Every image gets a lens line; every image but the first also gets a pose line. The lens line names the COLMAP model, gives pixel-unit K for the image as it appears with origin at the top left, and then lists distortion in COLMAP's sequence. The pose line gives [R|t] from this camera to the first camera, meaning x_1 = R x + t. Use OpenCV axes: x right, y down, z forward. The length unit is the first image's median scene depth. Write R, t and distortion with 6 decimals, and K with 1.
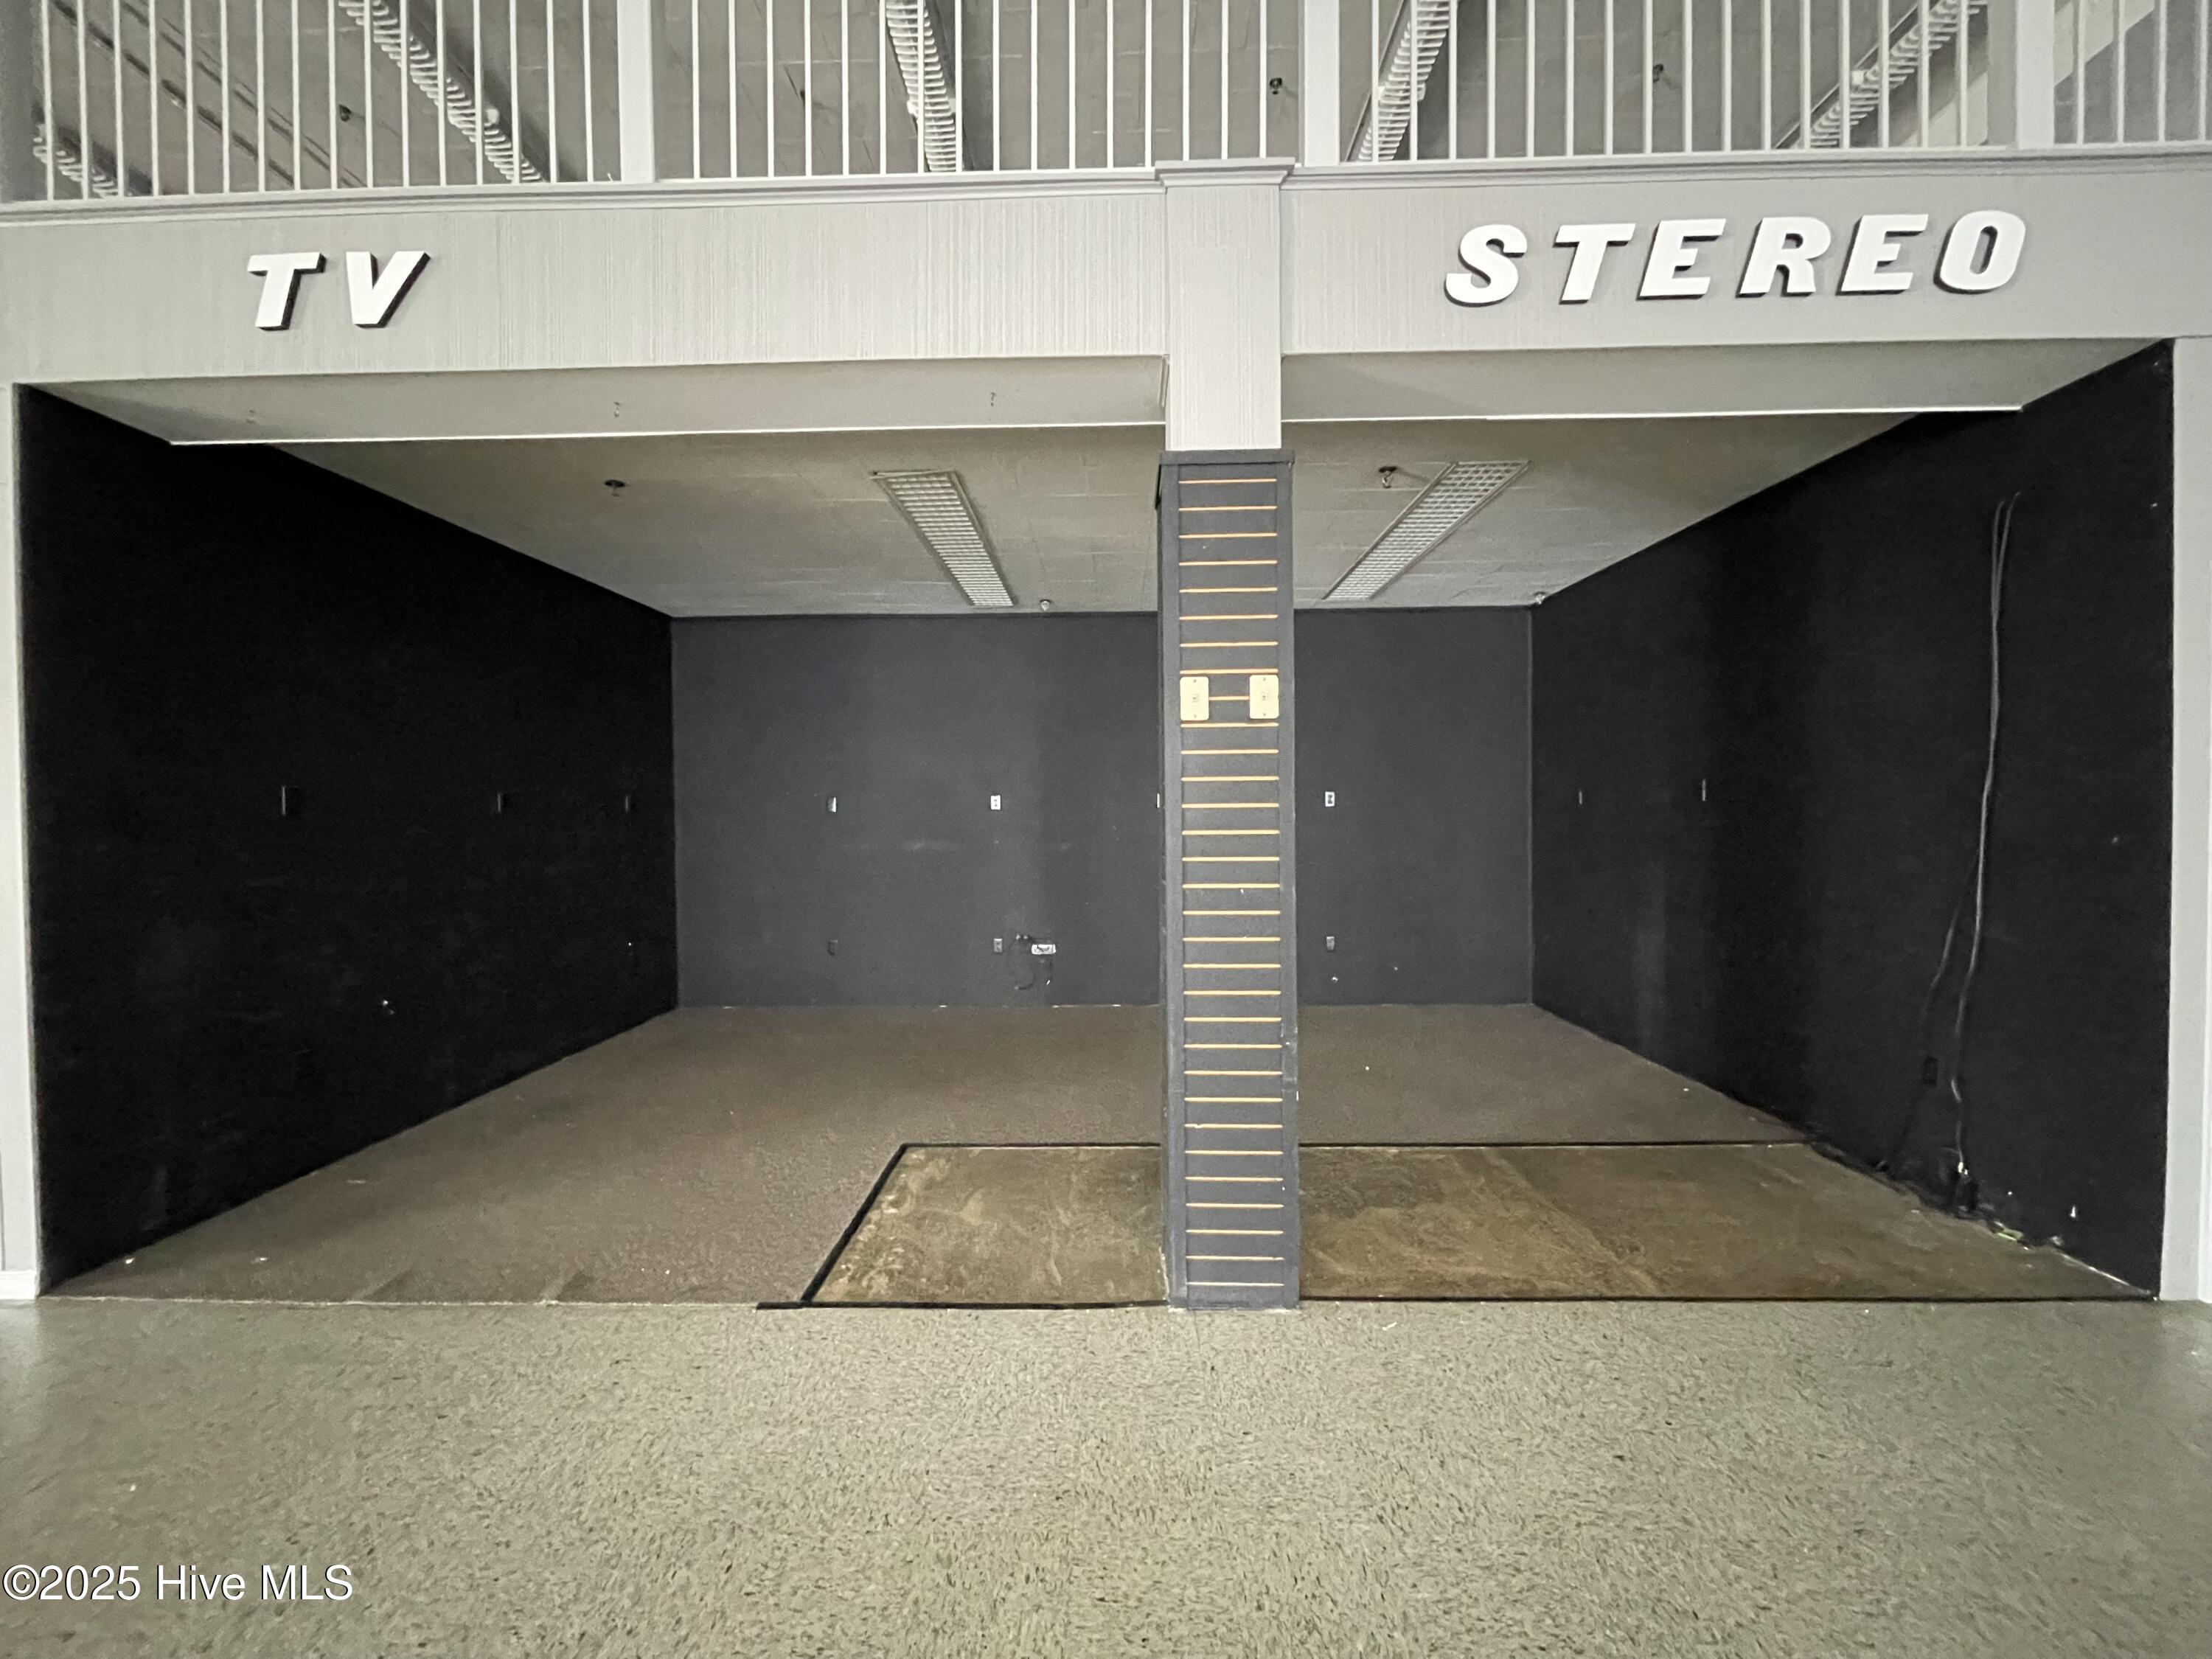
lens RADIAL K [[901.6, 0, 1081.7], [0, 901.6, 822.9], [0, 0, 1]] dist [-0.008737, -0.000204]
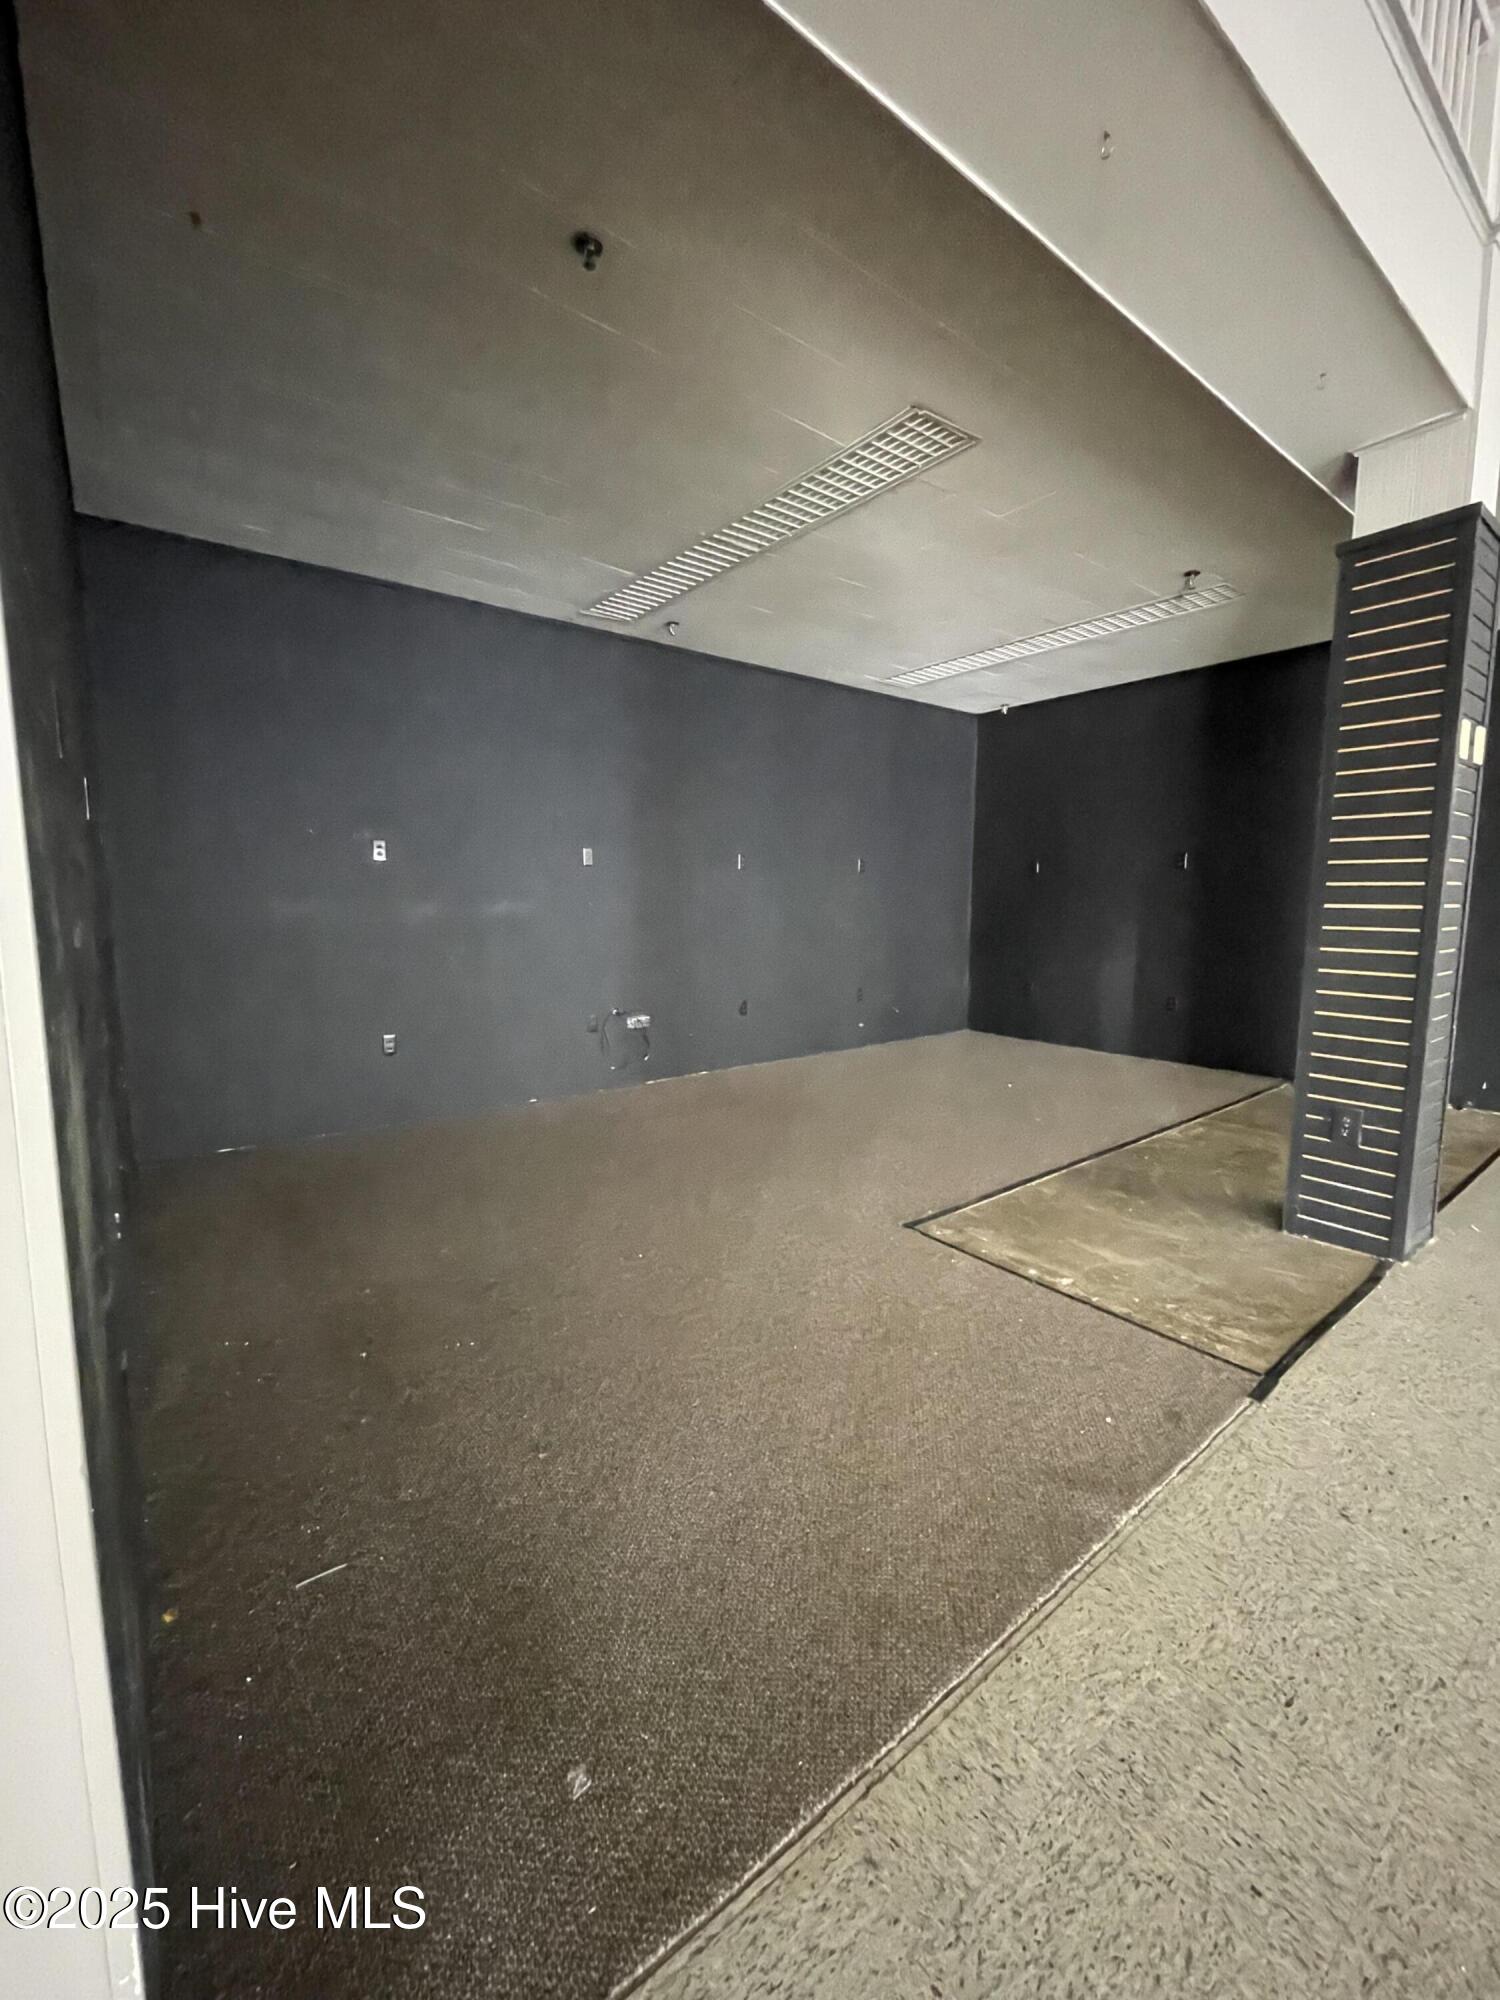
lens RADIAL K [[815.2, 0, 750.7], [0, 815.2, 994.4], [0, 0, 1]] dist [-0.008737, -0.000204]
pose [[0.763530, -0.069148, 0.642060, -0.902423], [0.001798, 0.994474, 0.104963, 0.049631], [-0.645770, -0.078988, 0.759435, 0.561318]]
